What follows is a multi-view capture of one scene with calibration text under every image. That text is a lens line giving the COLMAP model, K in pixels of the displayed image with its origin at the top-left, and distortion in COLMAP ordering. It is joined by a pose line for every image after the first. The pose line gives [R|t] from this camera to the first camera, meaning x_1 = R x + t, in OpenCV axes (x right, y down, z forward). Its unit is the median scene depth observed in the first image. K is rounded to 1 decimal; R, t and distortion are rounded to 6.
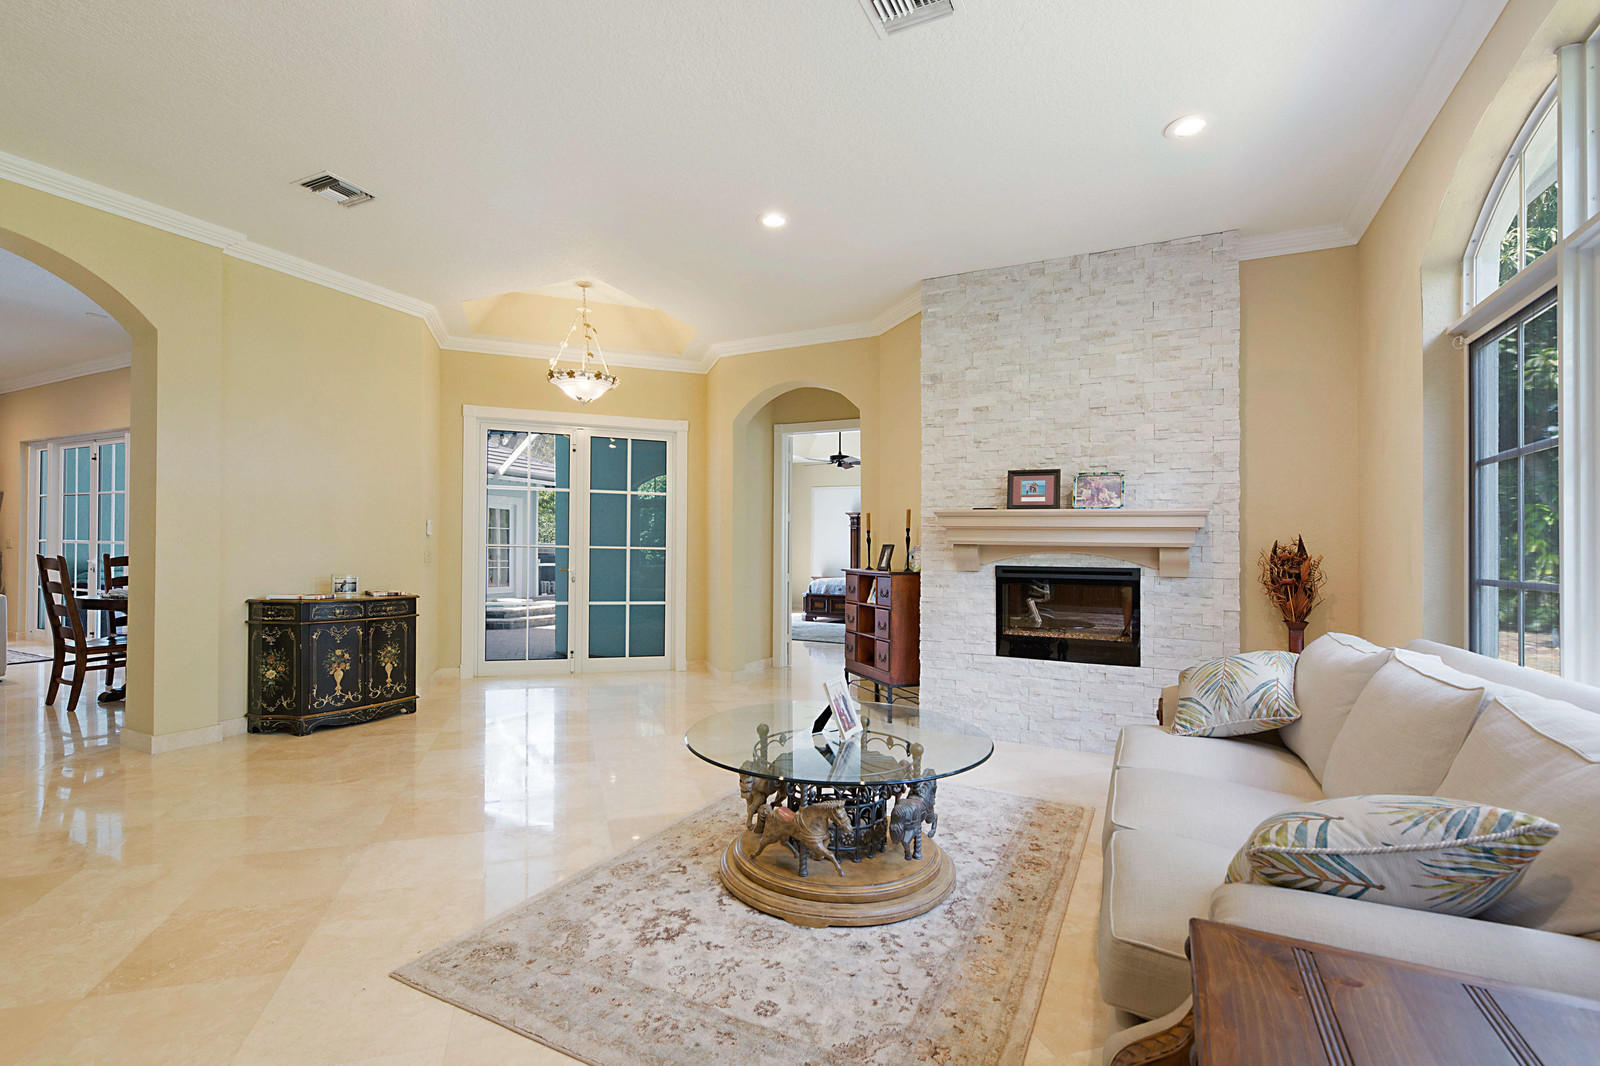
lens RADIAL K [[739.8, 0, 788.6], [0, 739.8, 557.9], [0, 0, 1]] dist [-0.001083, -0.000177]
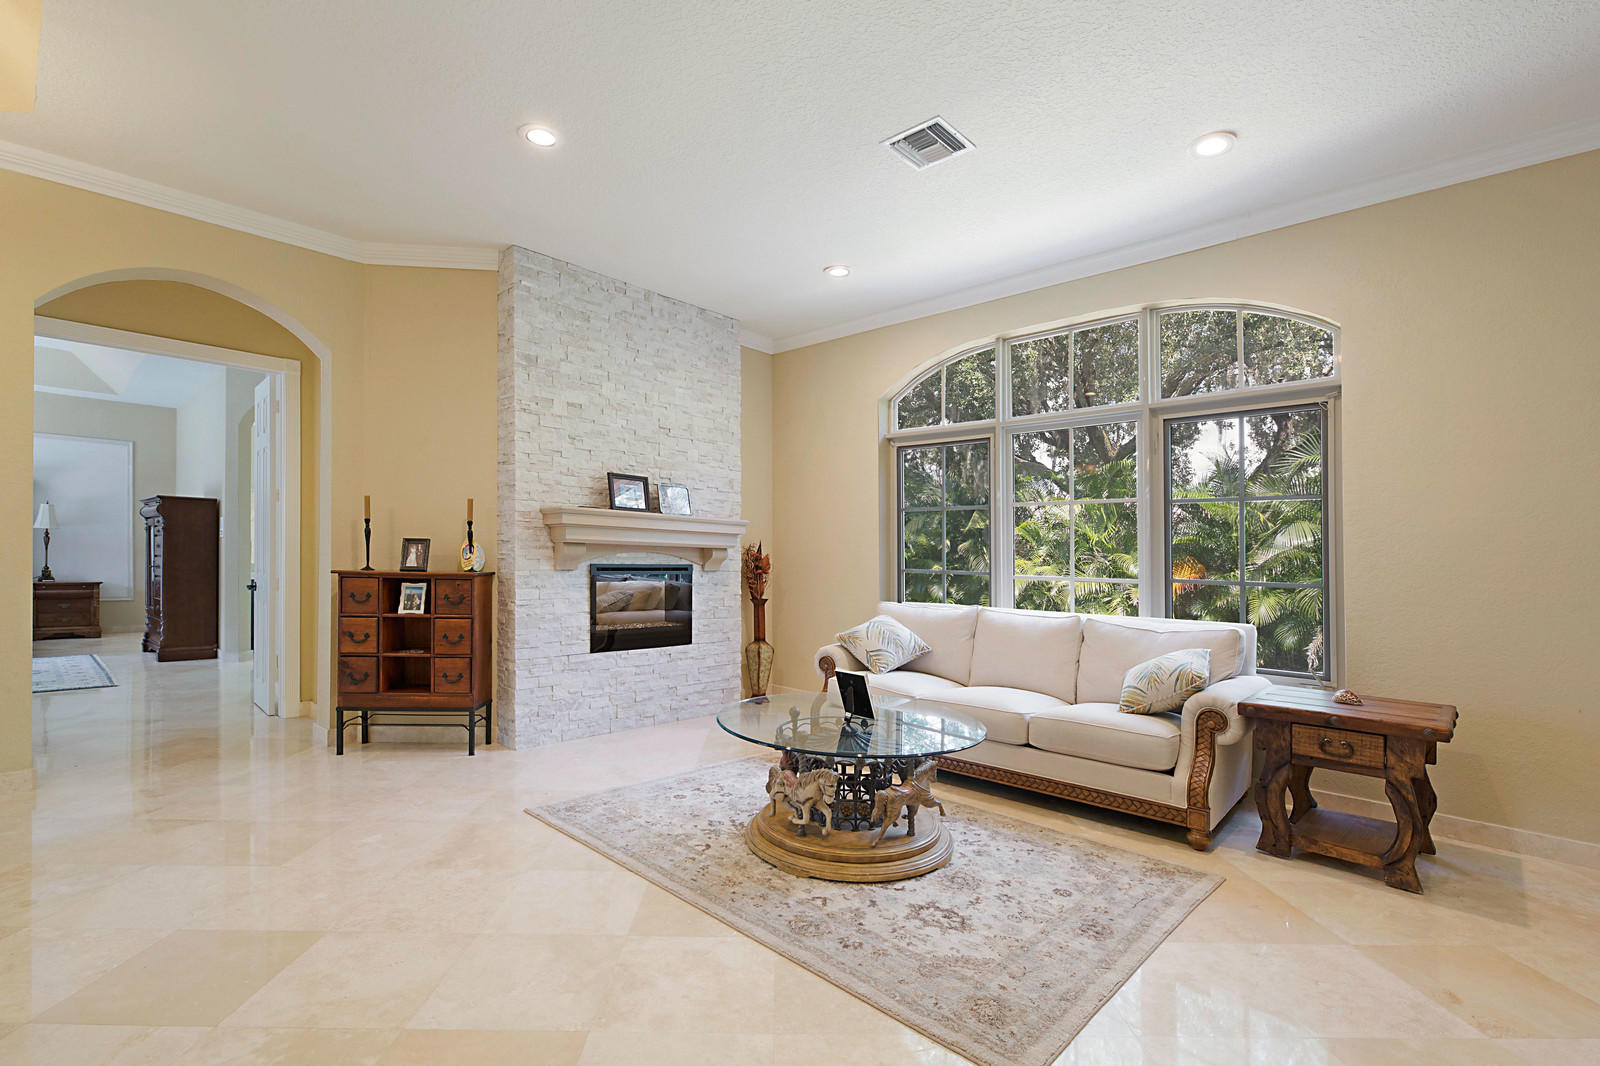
lens RADIAL K [[739.8, 0, 796.2], [0, 739.8, 539.5], [0, 0, 1]] dist [-0.001083, -0.000177]
pose [[0.271758, 0.015821, 0.962236, -0.630688], [-0.007512, 0.999869, -0.014318, -0.010753], [-0.962336, -0.003337, 0.271841, 0.464506]]
